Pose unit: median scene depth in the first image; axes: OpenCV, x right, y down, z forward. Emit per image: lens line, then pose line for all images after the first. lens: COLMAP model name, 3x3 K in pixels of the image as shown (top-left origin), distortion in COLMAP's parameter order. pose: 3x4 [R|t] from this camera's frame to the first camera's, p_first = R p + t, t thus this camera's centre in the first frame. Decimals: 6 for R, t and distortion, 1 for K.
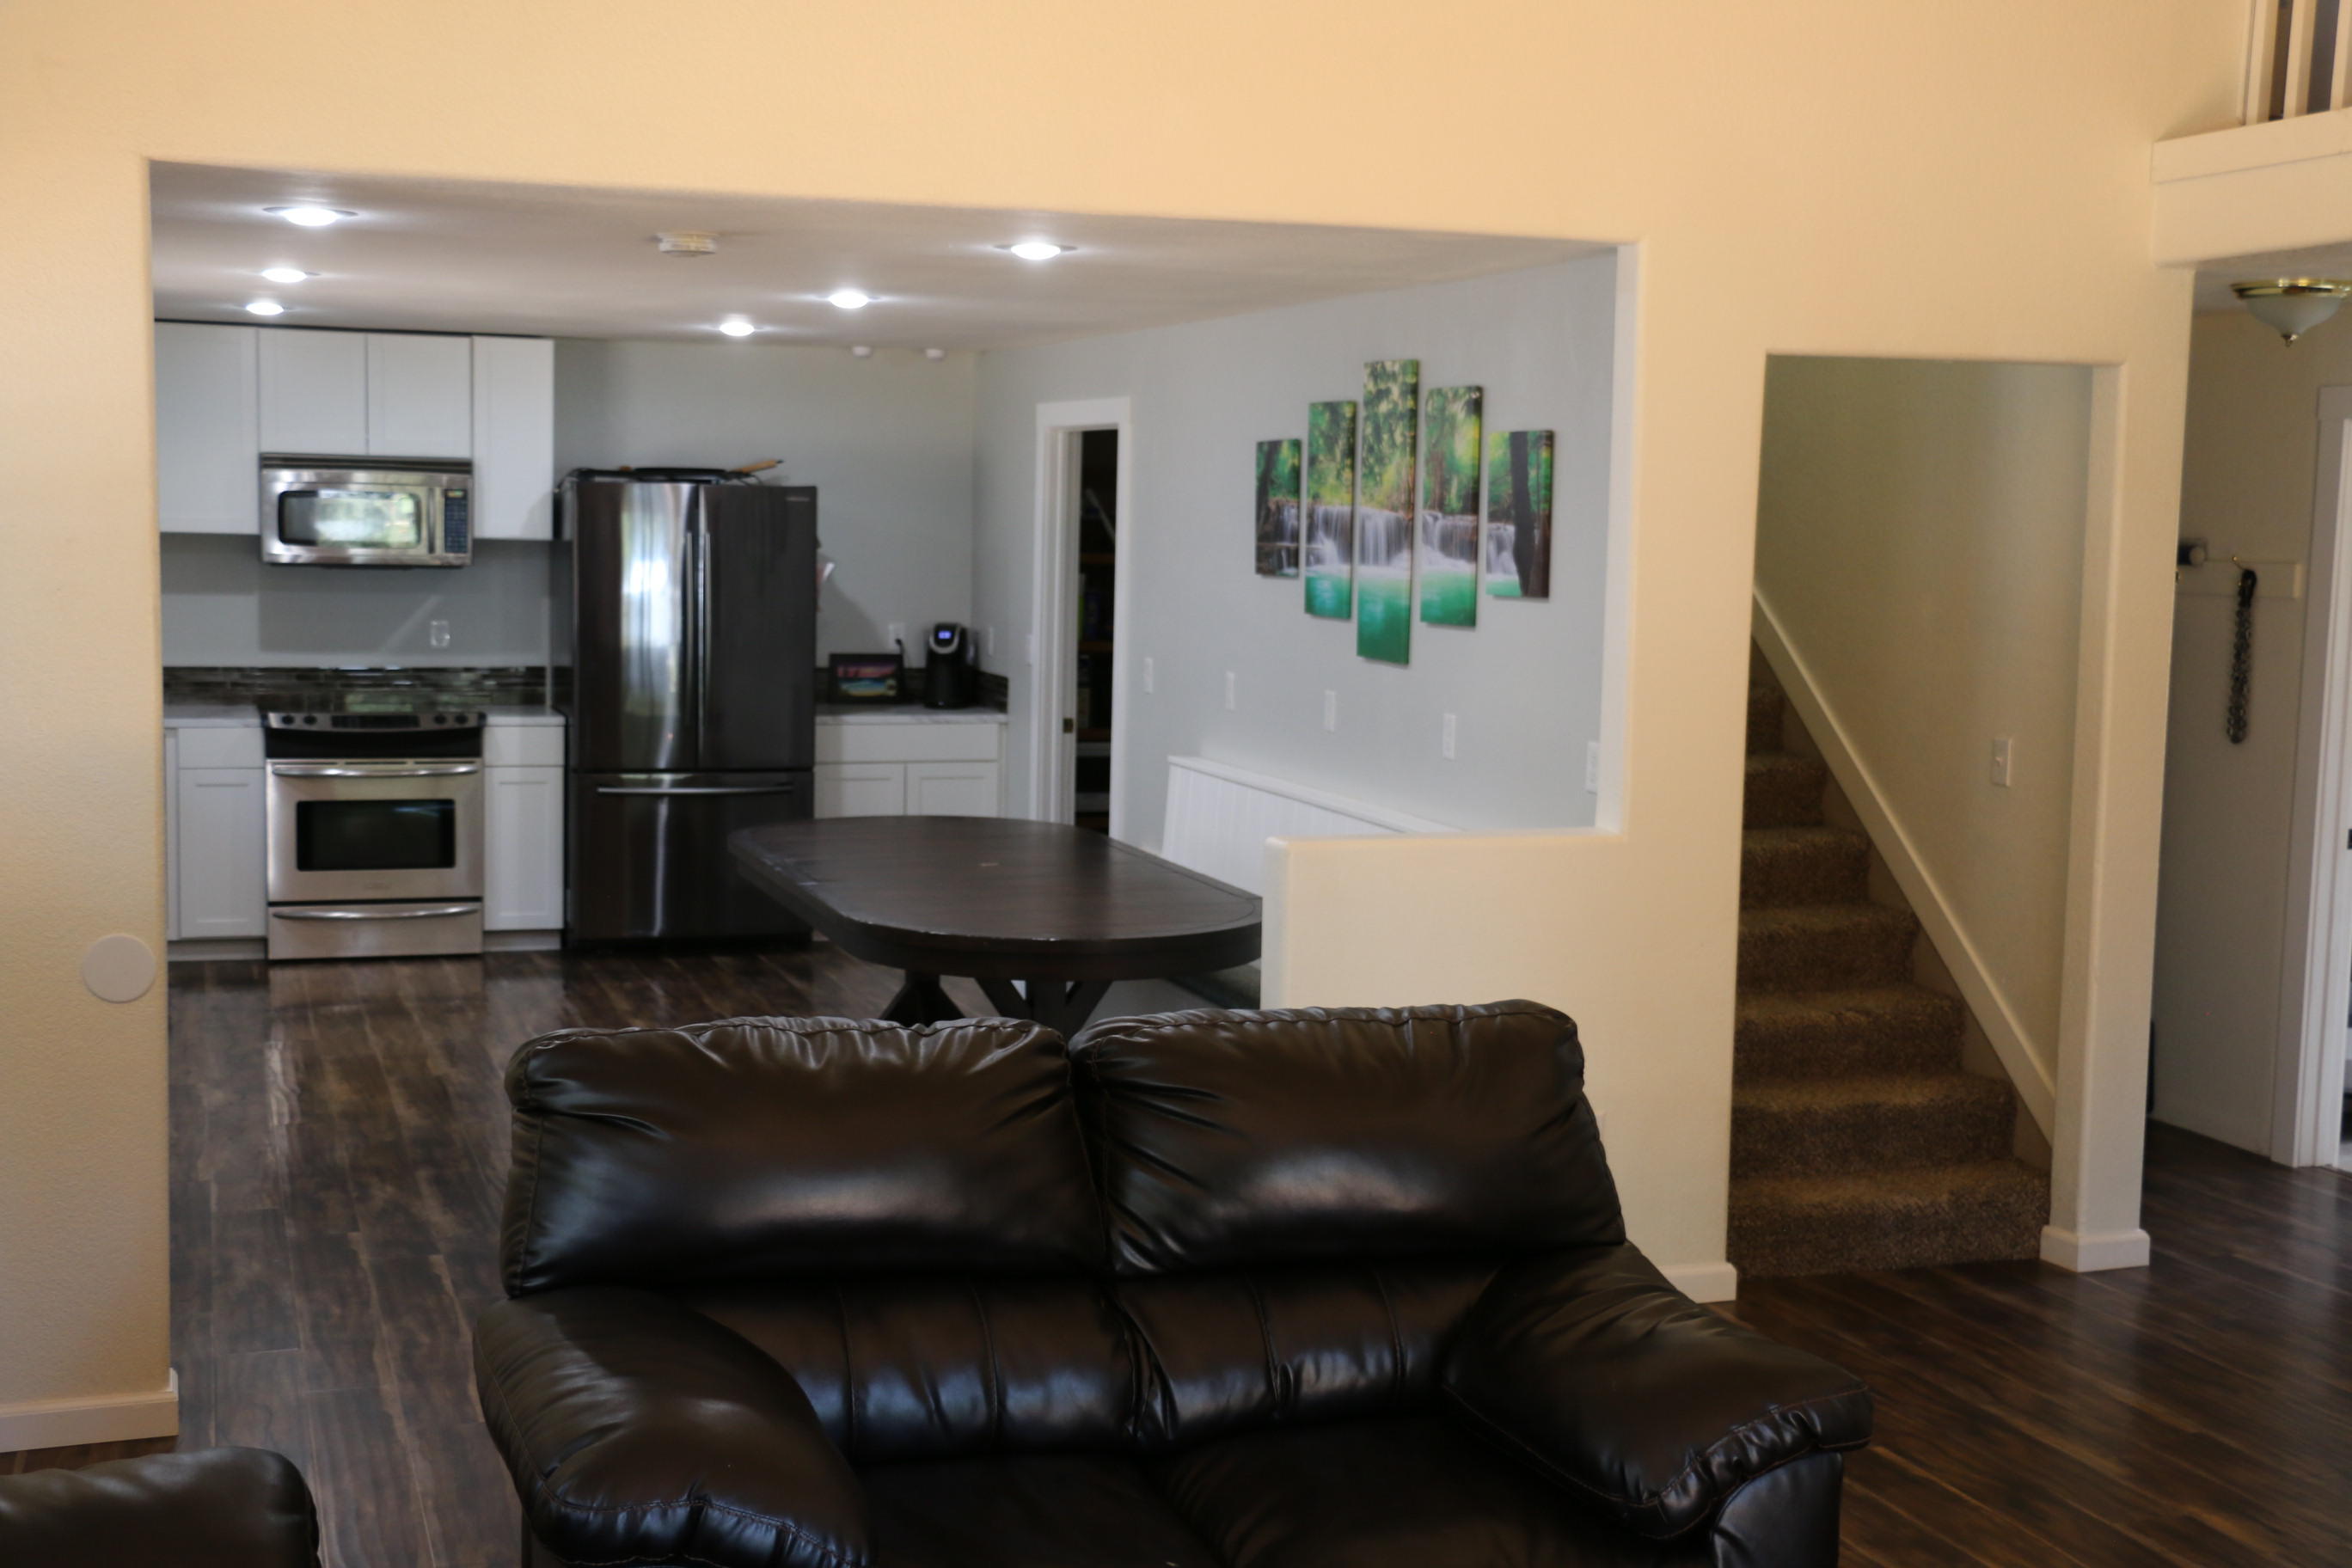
lens RADIAL K [[2859.2, 0, 1227.2], [0, 2859.2, 814.9], [0, 0, 1]] dist [0.007462, 0.000000]
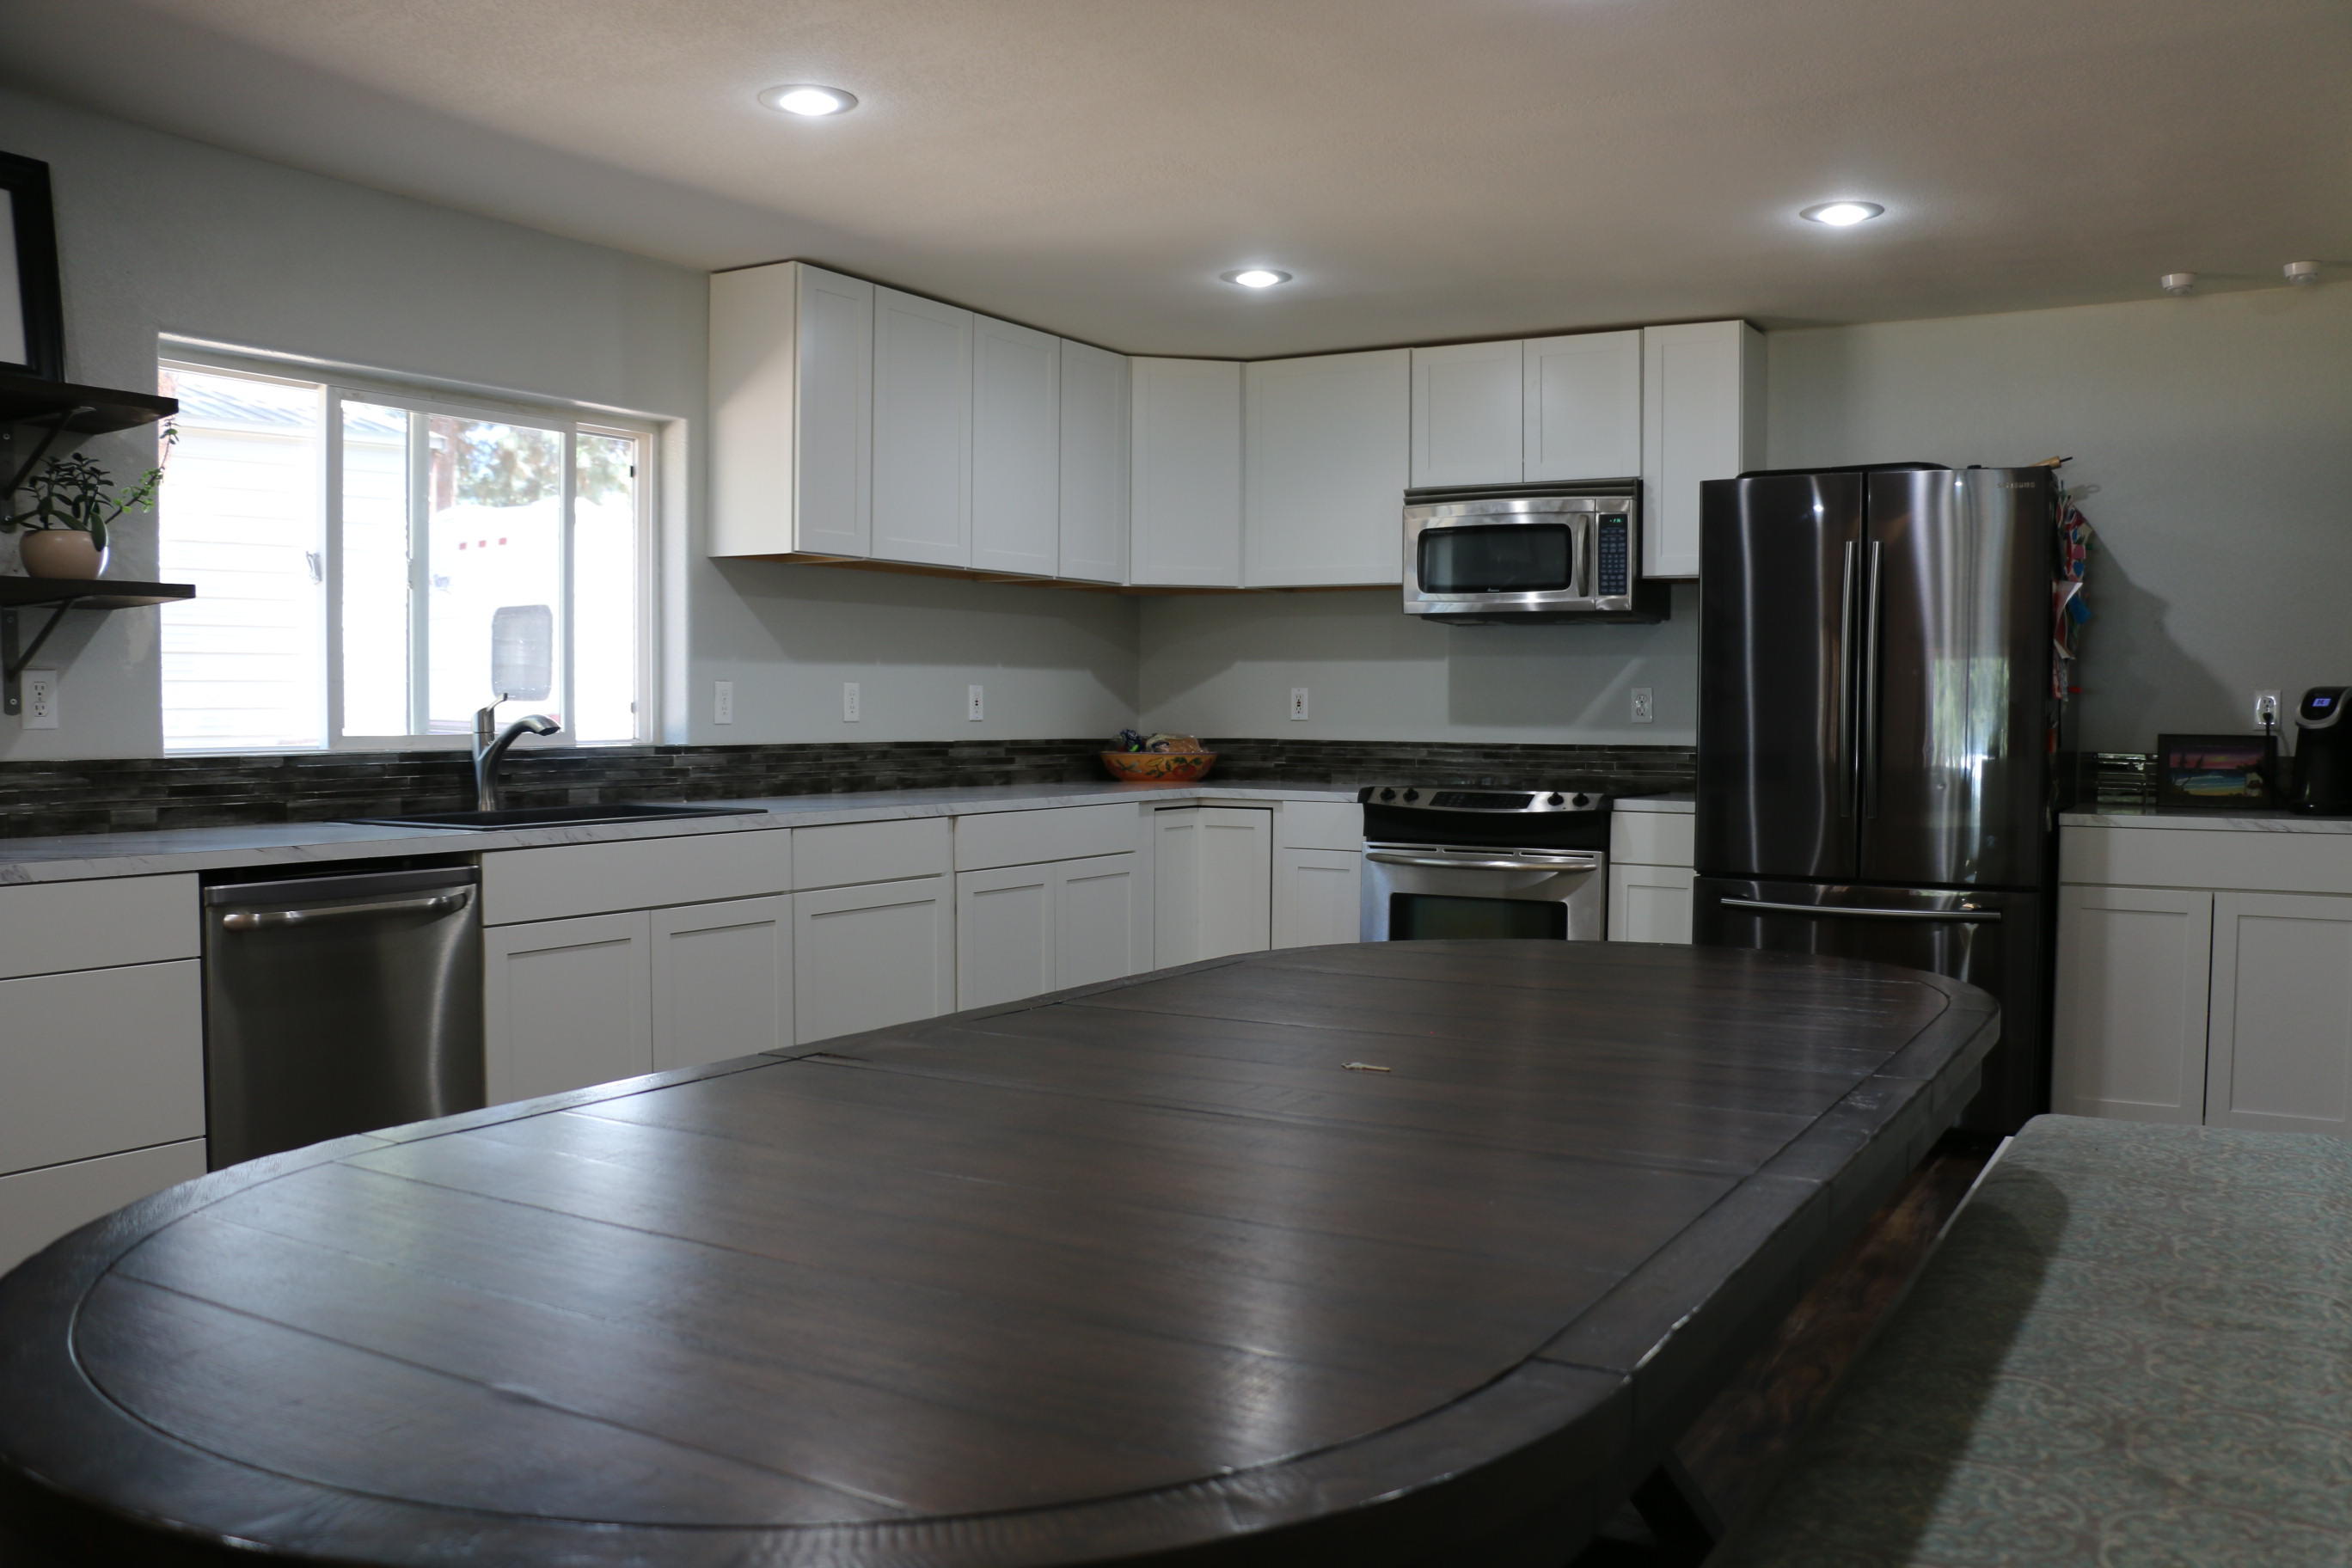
lens RADIAL K [[1926.4, 0, 1162.7], [0, 1926.4, 803.3], [0, 0, 1]] dist [-0.163510, 0.100924]
pose [[0.628539, 0.017914, -0.777572, 0.065350], [-0.077037, 0.996253, -0.039321, -0.003461], [0.773953, 0.084616, 0.627564, 0.583173]]
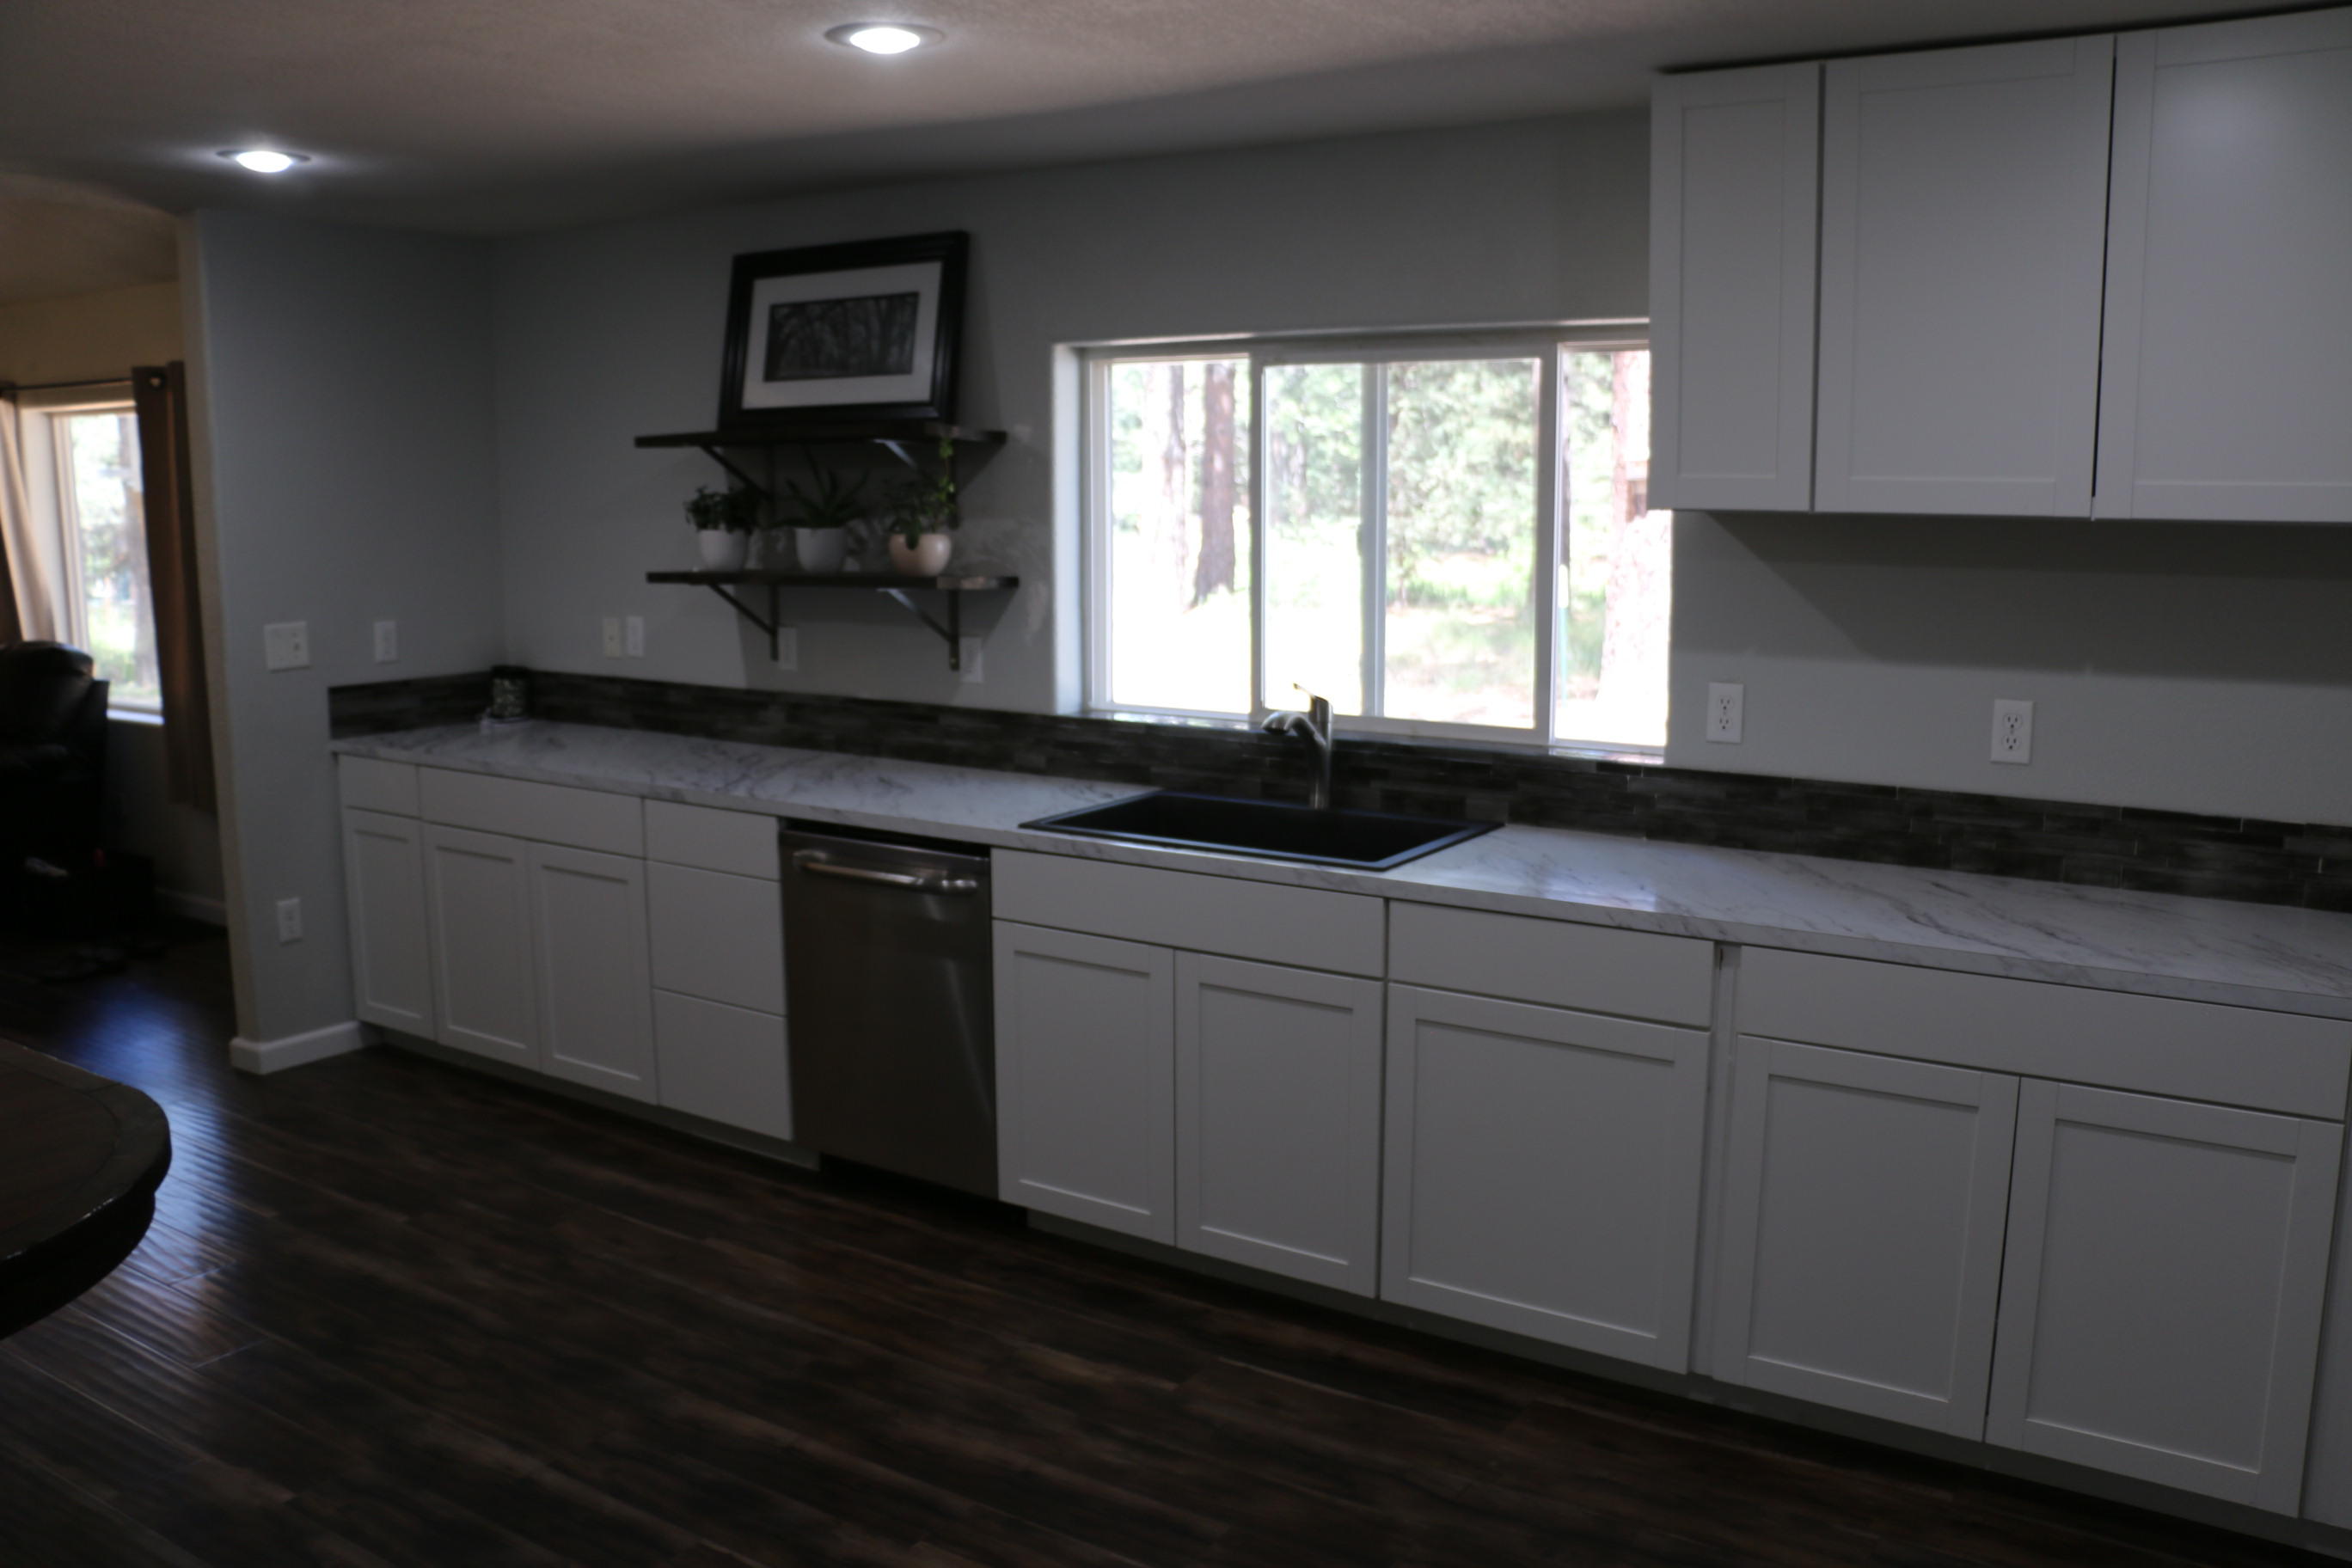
lens RADIAL K [[1926.4, 0, 1186.4], [0, 1926.4, 764.5], [0, 0, 1]] dist [-0.163510, 0.100924]
pose [[-0.800967, 0.067744, -0.594863, -0.100342], [-0.083659, 0.971166, 0.223243, -0.099740], [0.592835, 0.228576, -0.772205, 1.012290]]
